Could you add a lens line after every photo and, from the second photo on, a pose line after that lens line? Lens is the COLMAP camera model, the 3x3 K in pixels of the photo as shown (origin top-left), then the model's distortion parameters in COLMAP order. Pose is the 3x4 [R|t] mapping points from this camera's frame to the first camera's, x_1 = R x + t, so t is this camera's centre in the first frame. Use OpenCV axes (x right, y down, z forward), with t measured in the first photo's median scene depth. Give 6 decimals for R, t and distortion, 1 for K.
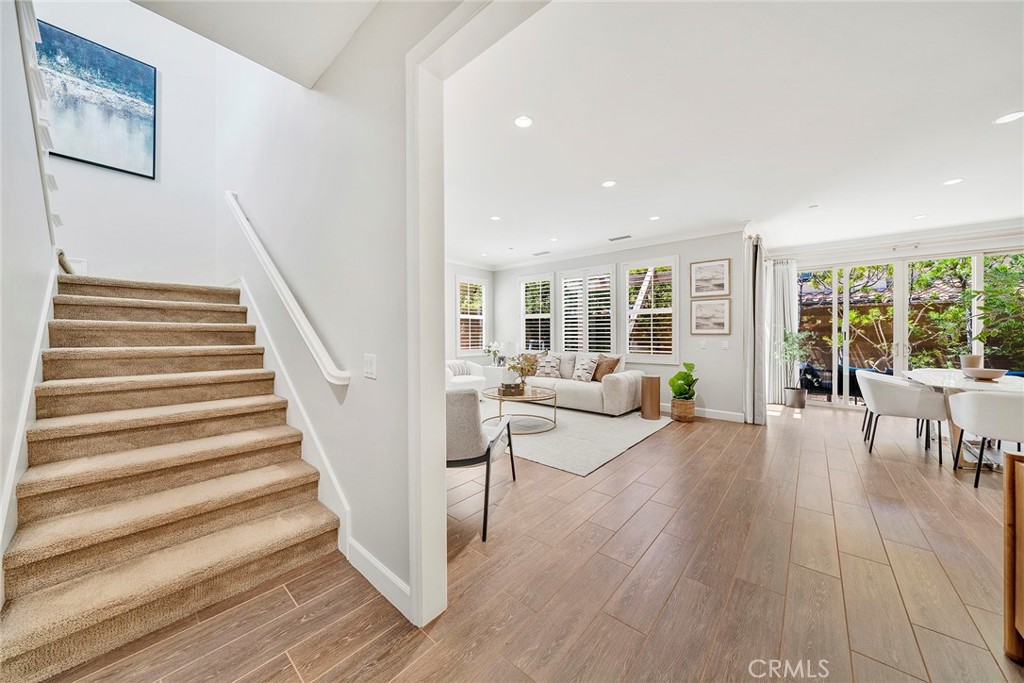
lens RADIAL K [[347.7, 0, 513.1], [0, 347.7, 339.0], [0, 0, 1]] dist [-0.001779, -0.000310]
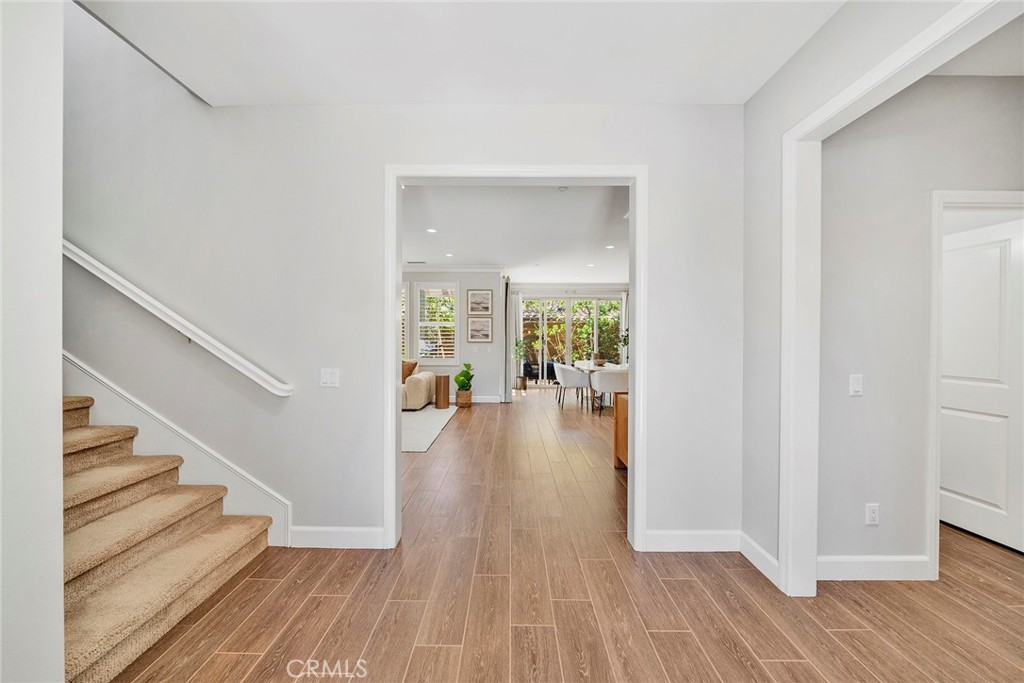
lens RADIAL K [[347.7, 0, 509.8], [0, 347.7, 340.3], [0, 0, 1]] dist [-0.001779, -0.000310]
pose [[0.760114, -0.002280, 0.649785, -0.248267], [0.003753, 0.999993, -0.000882, -0.019821], [-0.649779, 0.003109, 0.760117, -0.136938]]
